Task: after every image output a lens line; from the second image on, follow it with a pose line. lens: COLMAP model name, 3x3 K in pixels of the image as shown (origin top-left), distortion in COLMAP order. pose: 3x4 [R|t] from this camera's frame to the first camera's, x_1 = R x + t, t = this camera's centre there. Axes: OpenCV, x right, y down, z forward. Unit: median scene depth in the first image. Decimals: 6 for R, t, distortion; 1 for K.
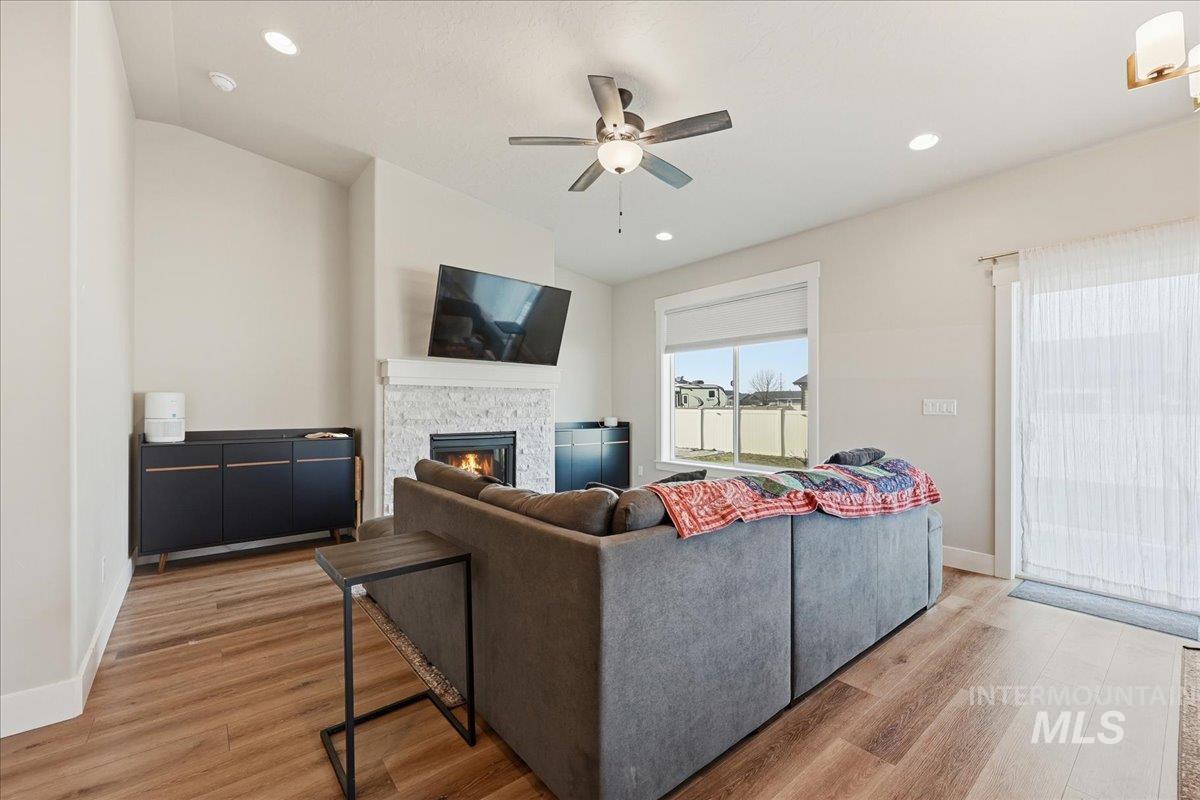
lens RADIAL K [[492.5, 0, 596.3], [0, 492.5, 403.0], [0, 0, 1]] dist [-0.000555, -0.000195]
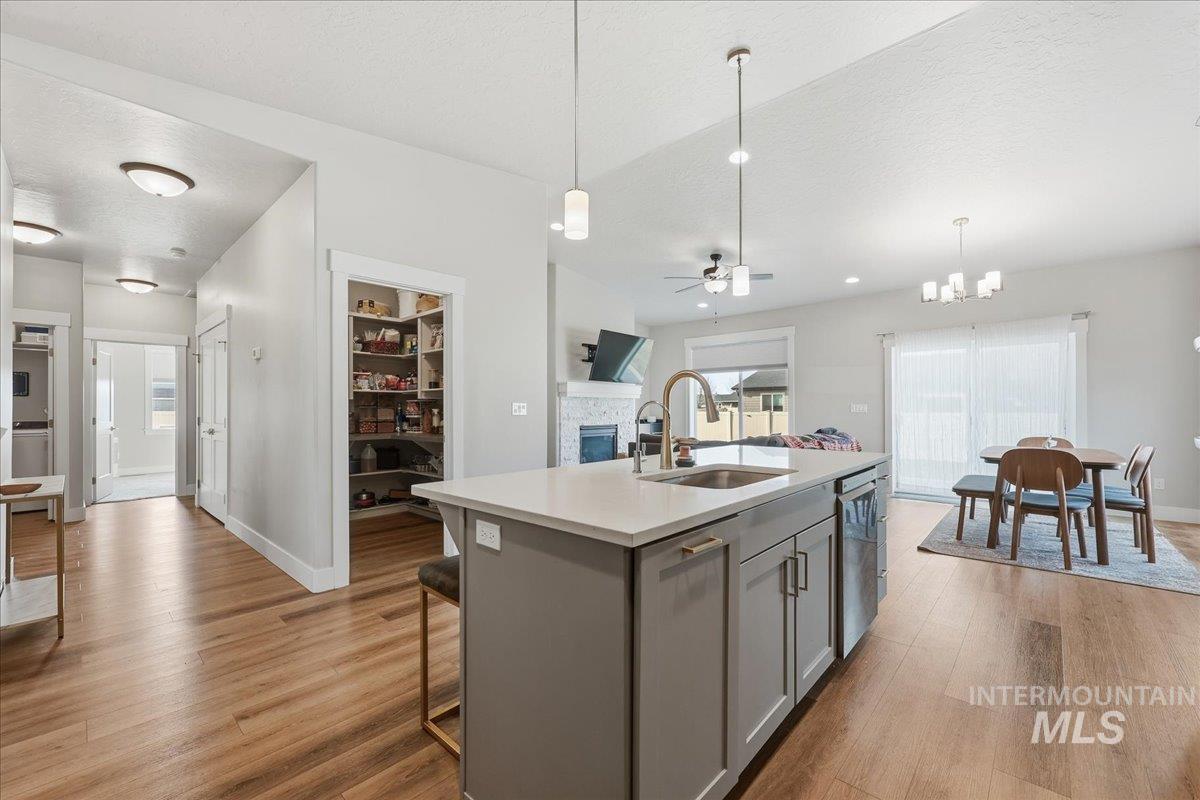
lens RADIAL K [[488.2, 0, 595.8], [0, 488.2, 404.7], [0, 0, 1]] dist [-0.001204, -0.000081]
pose [[0.990531, -0.002416, 0.137271, -0.511771], [0.002772, 0.999993, -0.002400, -0.003989], [-0.137264, 0.002758, 0.990531, -0.658481]]
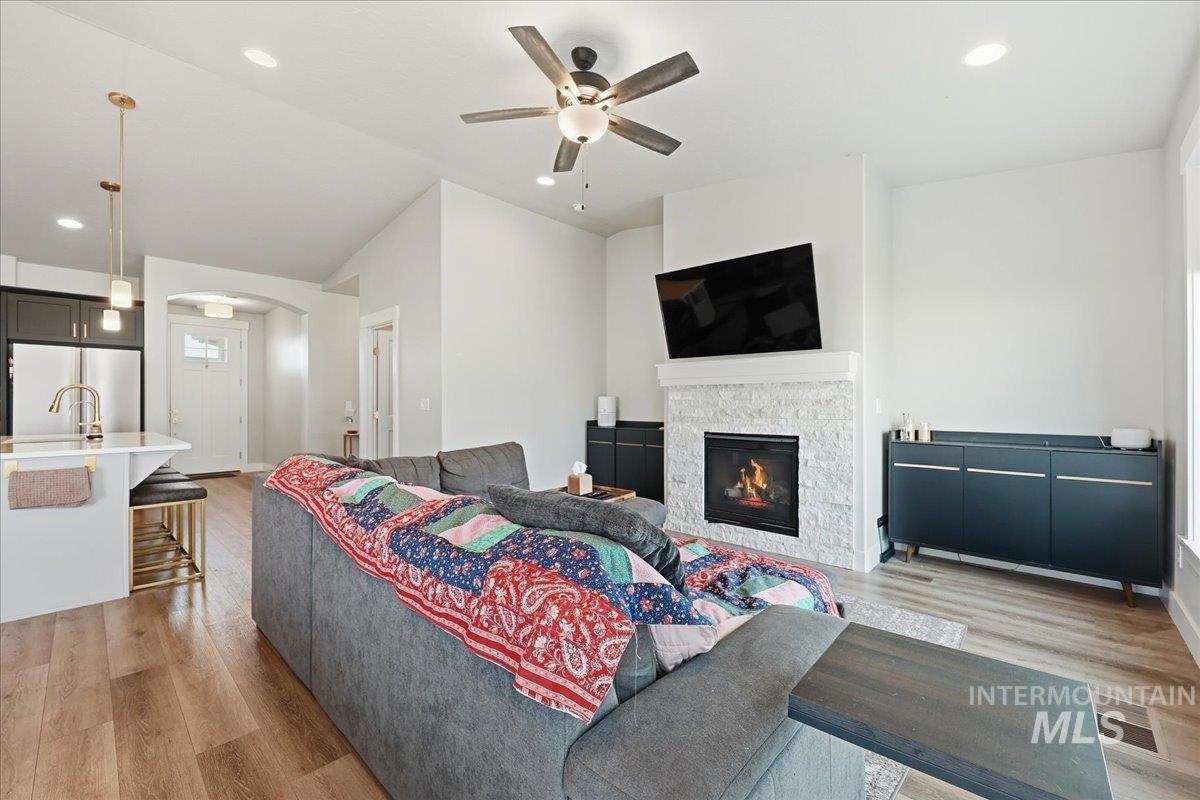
lens RADIAL K [[488.2, 0, 595.8], [0, 488.2, 404.7], [0, 0, 1]] dist [-0.001204, -0.000081]
pose [[0.123895, -0.002709, -0.992292, 0.653398], [0.002631, 0.999994, -0.002401, 0.008242], [0.992292, -0.002313, 0.123902, 0.648513]]
